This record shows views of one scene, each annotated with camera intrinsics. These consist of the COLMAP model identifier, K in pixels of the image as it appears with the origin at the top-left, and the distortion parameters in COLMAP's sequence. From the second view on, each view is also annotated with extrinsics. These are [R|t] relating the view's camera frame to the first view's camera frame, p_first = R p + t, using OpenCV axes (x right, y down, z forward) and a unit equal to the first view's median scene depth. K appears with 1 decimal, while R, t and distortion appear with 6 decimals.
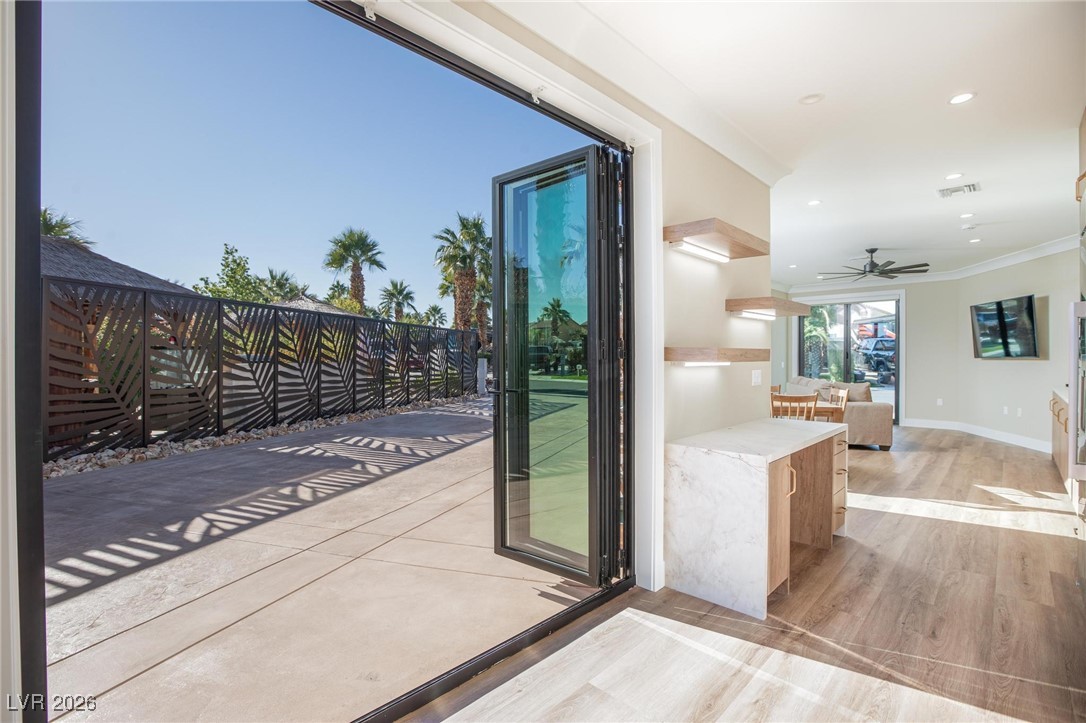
lens RADIAL K [[507.7, 0, 558.0], [0, 507.7, 363.1], [0, 0, 1]] dist [-0.009137, 0.006395]
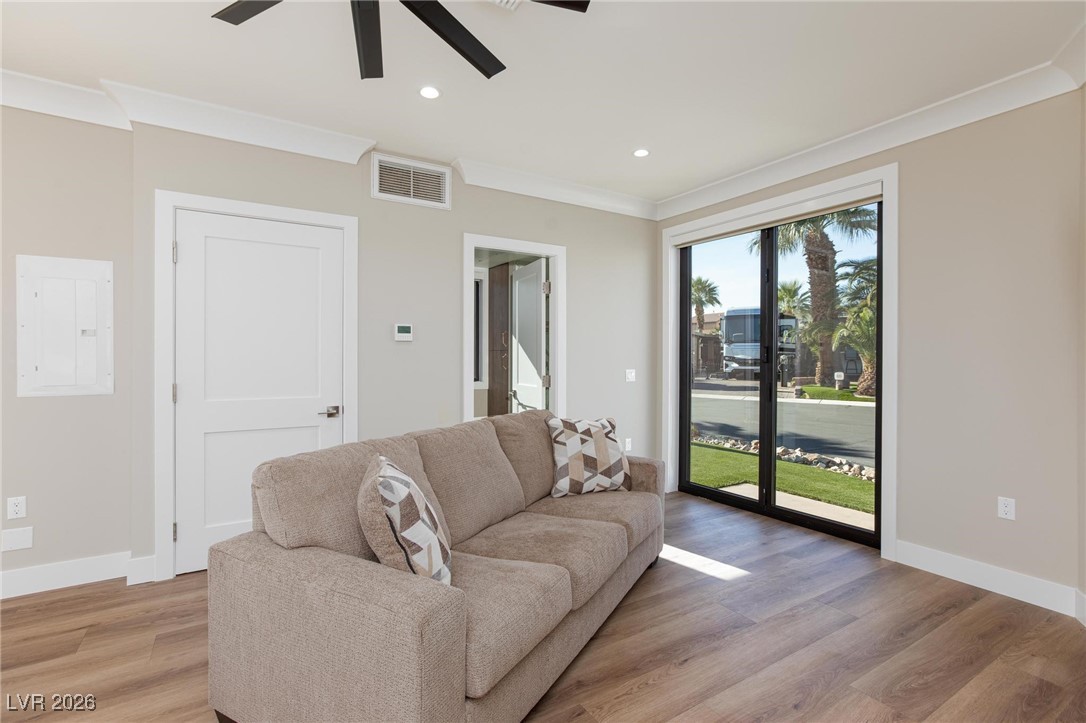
lens RADIAL K [[499.6, 0, 535.9], [0, 499.6, 363.4], [0, 0, 1]] dist [-0.014387, 0.010329]
pose [[0.958962, 0.004620, -0.283496, 1.576729], [-0.005730, 0.999979, -0.003087, -0.019336], [0.283476, 0.004584, 0.958968, 1.761036]]
